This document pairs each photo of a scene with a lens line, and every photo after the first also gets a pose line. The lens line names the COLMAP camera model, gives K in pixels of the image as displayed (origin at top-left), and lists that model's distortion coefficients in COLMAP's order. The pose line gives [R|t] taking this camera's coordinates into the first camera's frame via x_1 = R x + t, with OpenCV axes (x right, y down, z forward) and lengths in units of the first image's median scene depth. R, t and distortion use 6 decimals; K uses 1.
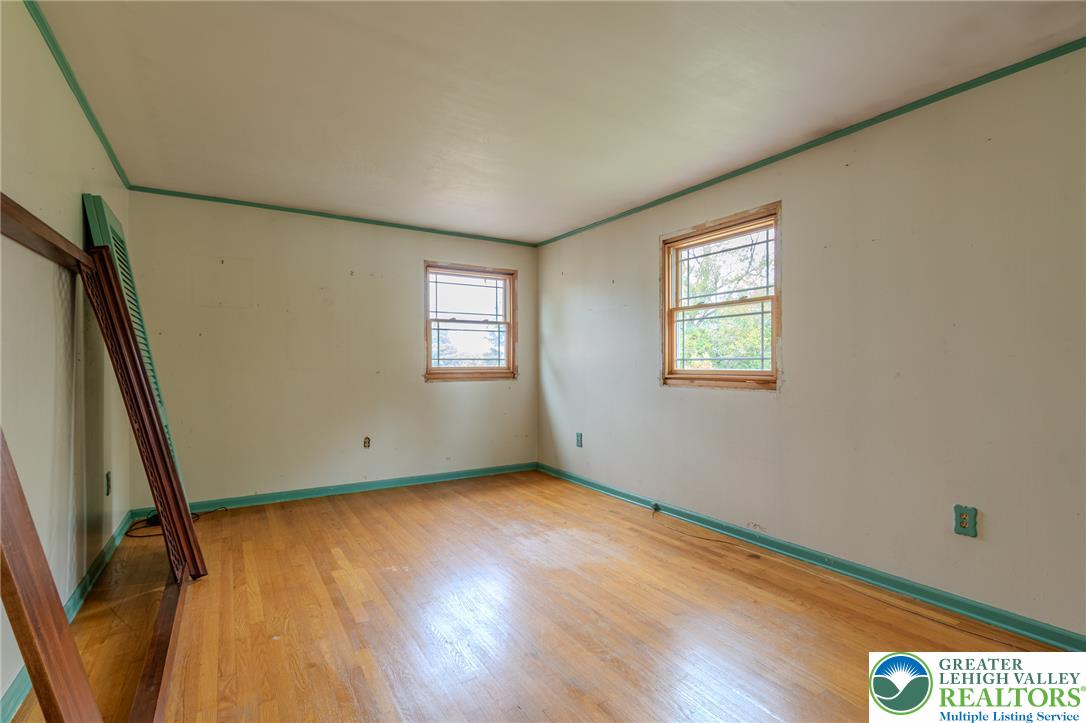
lens RADIAL K [[504.3, 0, 542.9], [0, 504.3, 367.5], [0, 0, 1]] dist [-0.000199, -0.000669]
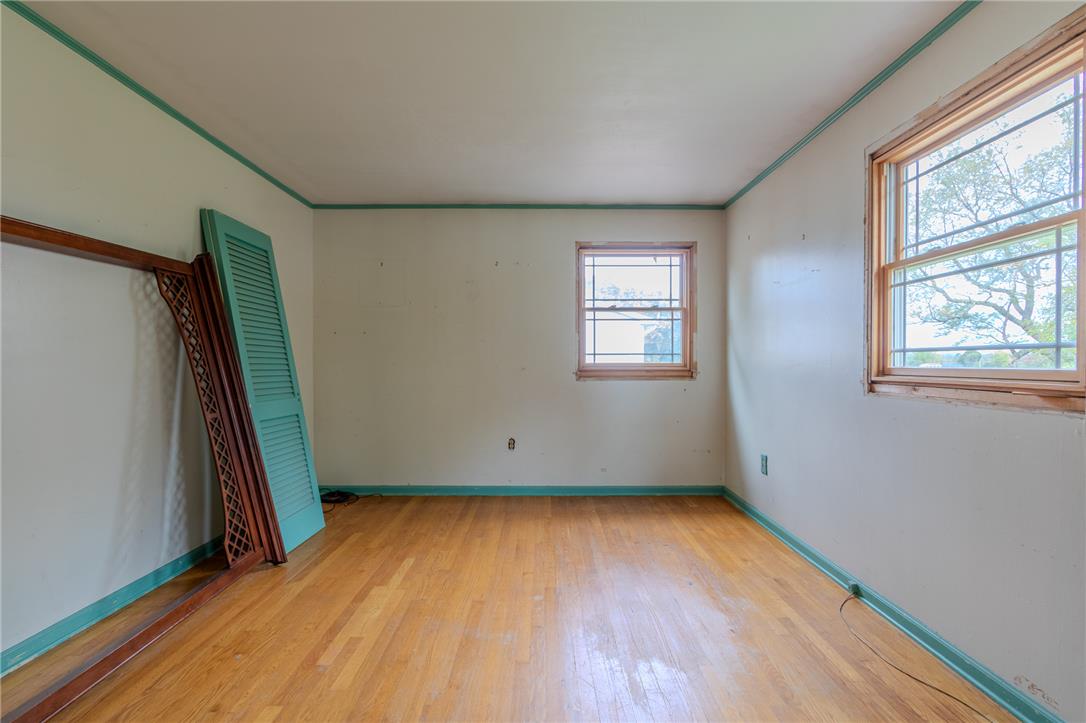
lens RADIAL K [[504.3, 0, 542.9], [0, 504.3, 367.5], [0, 0, 1]] dist [-0.000199, -0.000669]
pose [[0.851251, 0.006901, -0.524713, 0.214671], [-0.004761, 0.999974, 0.005427, 0.002589], [0.524737, -0.002122, 0.851262, 0.266470]]
